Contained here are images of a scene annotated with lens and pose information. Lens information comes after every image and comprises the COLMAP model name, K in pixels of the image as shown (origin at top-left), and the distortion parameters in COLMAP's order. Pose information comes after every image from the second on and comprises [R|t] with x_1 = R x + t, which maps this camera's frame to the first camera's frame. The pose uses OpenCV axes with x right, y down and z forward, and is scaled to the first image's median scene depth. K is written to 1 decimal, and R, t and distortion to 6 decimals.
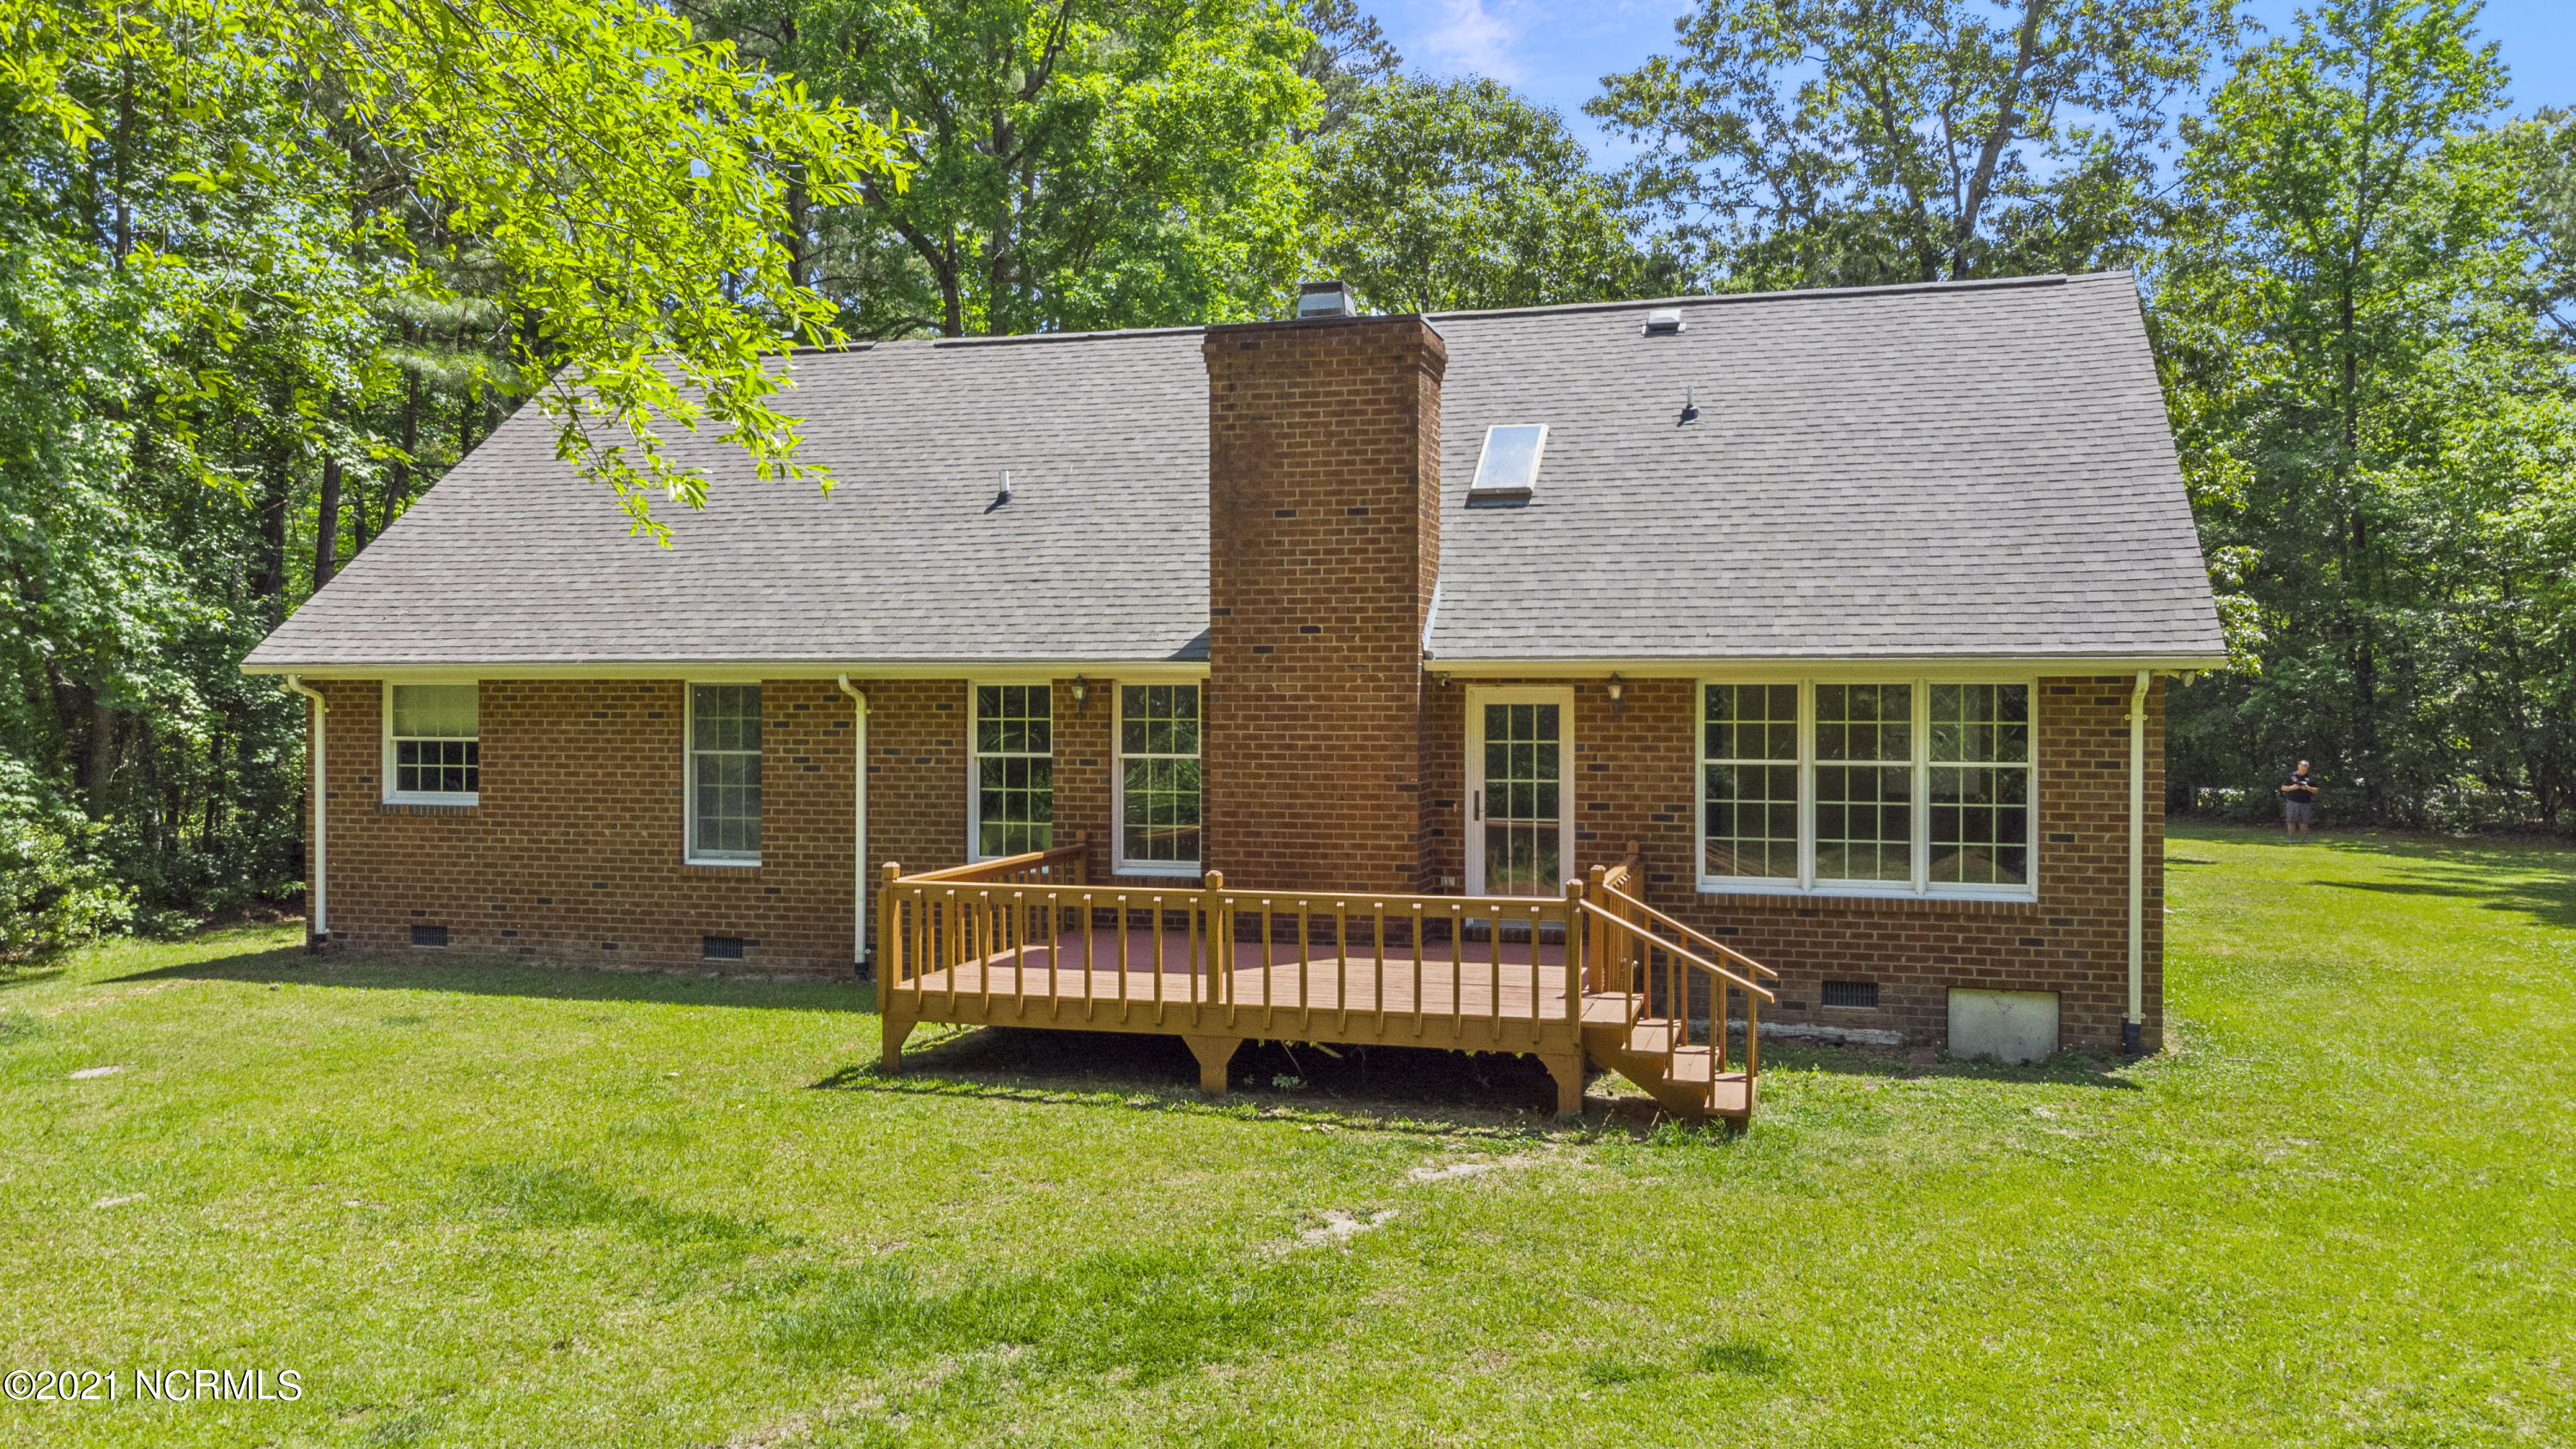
lens RADIAL K [[1845.9, 0, 1288.0], [0, 1845.9, 724.5], [0, 0, 1]] dist [-0.000906, 0.000044]
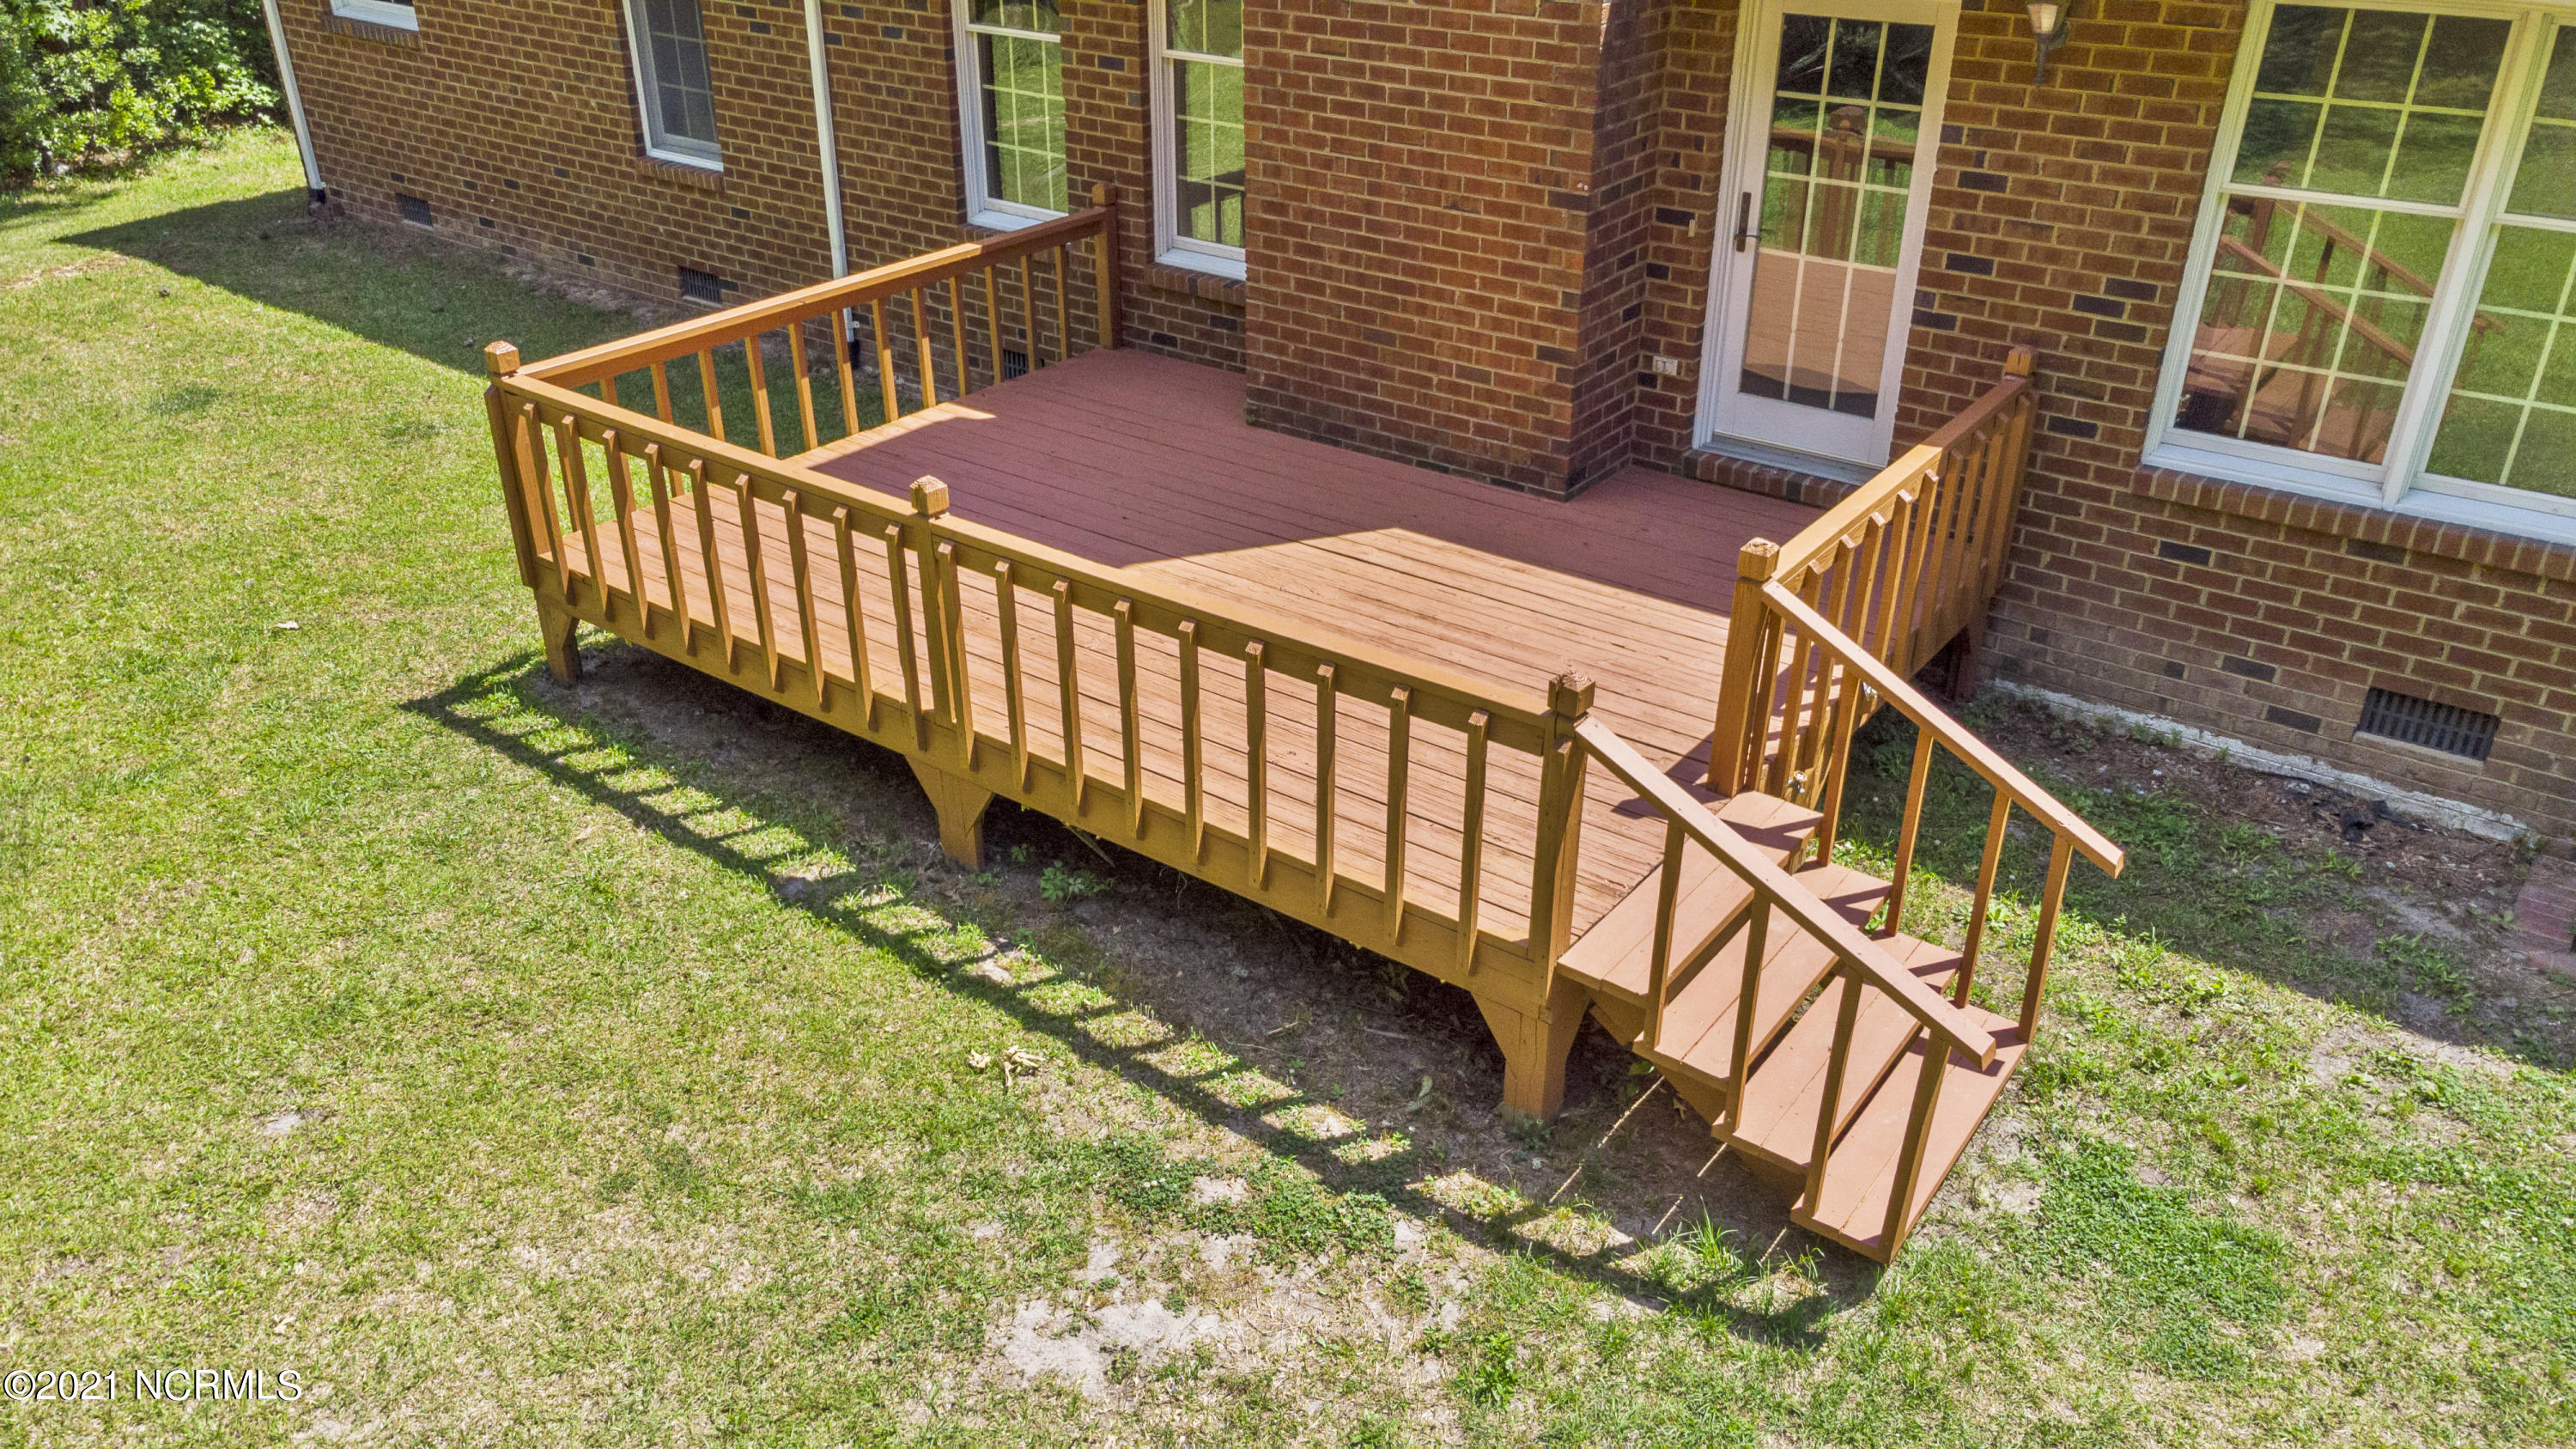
lens RADIAL K [[1937.4, 0, 1288.0], [0, 1937.4, 724.5], [0, 0, 1]] dist [0.028157, -0.000448]
pose [[0.932897, 0.169825, -0.317588, 0.180561], [-0.002163, 0.884466, 0.466599, -0.084862], [0.360136, -0.434602, 0.825484, 0.451446]]
